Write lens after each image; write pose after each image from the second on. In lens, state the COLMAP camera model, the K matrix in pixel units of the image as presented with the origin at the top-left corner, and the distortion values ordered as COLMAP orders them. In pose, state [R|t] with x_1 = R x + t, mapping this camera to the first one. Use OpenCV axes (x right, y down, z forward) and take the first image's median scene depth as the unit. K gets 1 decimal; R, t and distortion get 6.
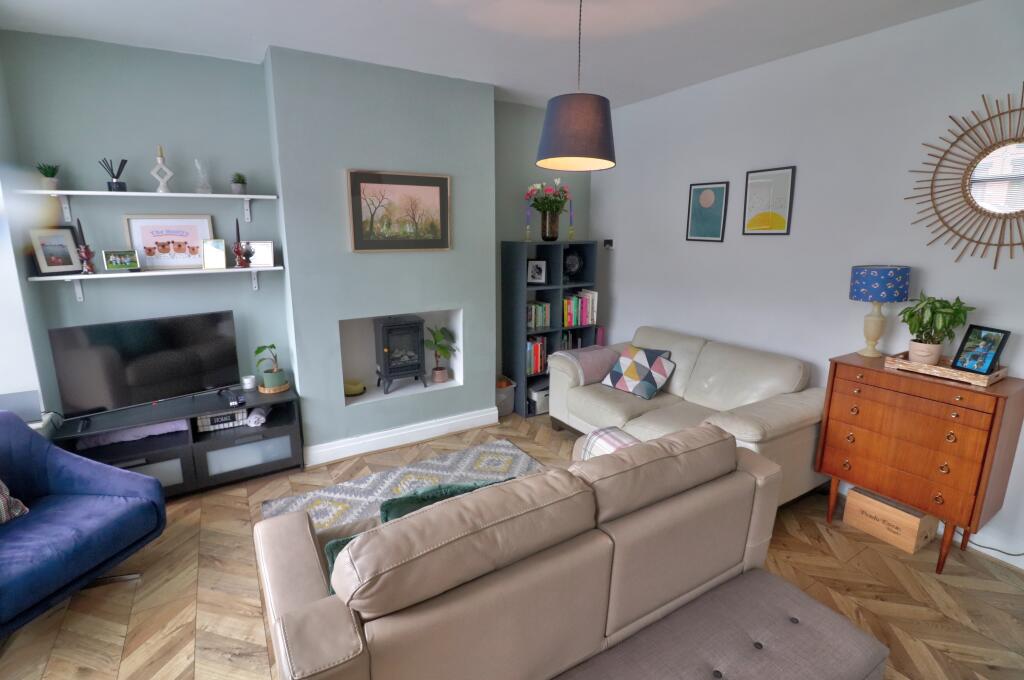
lens RADIAL K [[481.9, 0, 508.9], [0, 481.9, 335.8], [0, 0, 1]] dist [-0.008708, -0.002251]
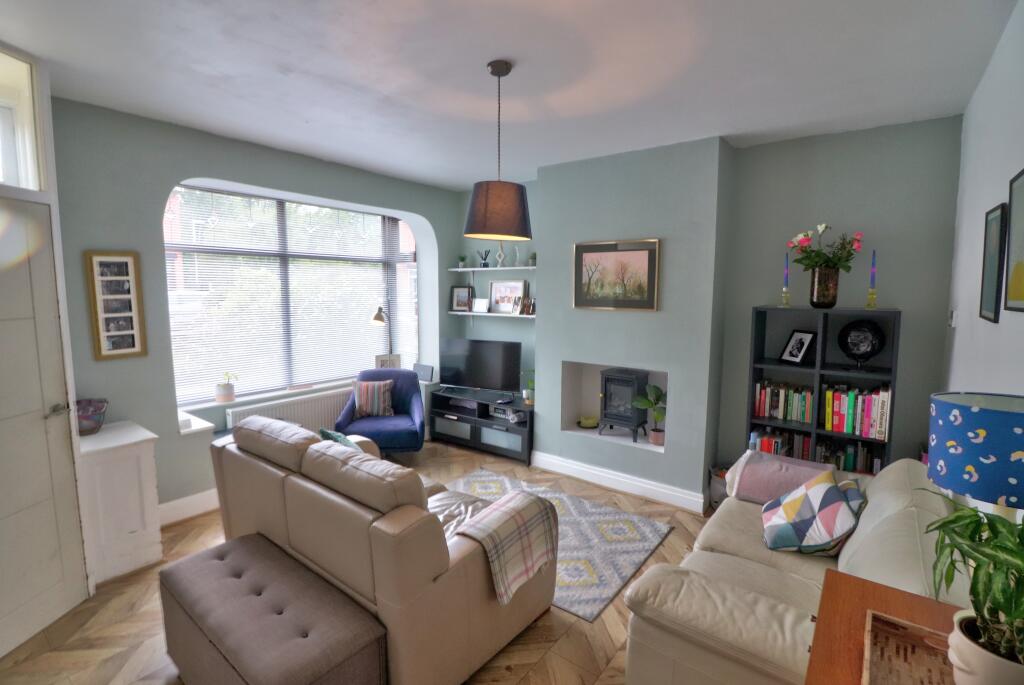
lens RADIAL K [[481.9, 0, 509.4], [0, 481.9, 337.6], [0, 0, 1]] dist [-0.008708, -0.002251]
pose [[0.351956, 0.100350, -0.930622, 0.745695], [-0.205113, 0.978340, 0.027923, -0.094558], [0.913266, 0.181055, 0.364916, 0.386834]]
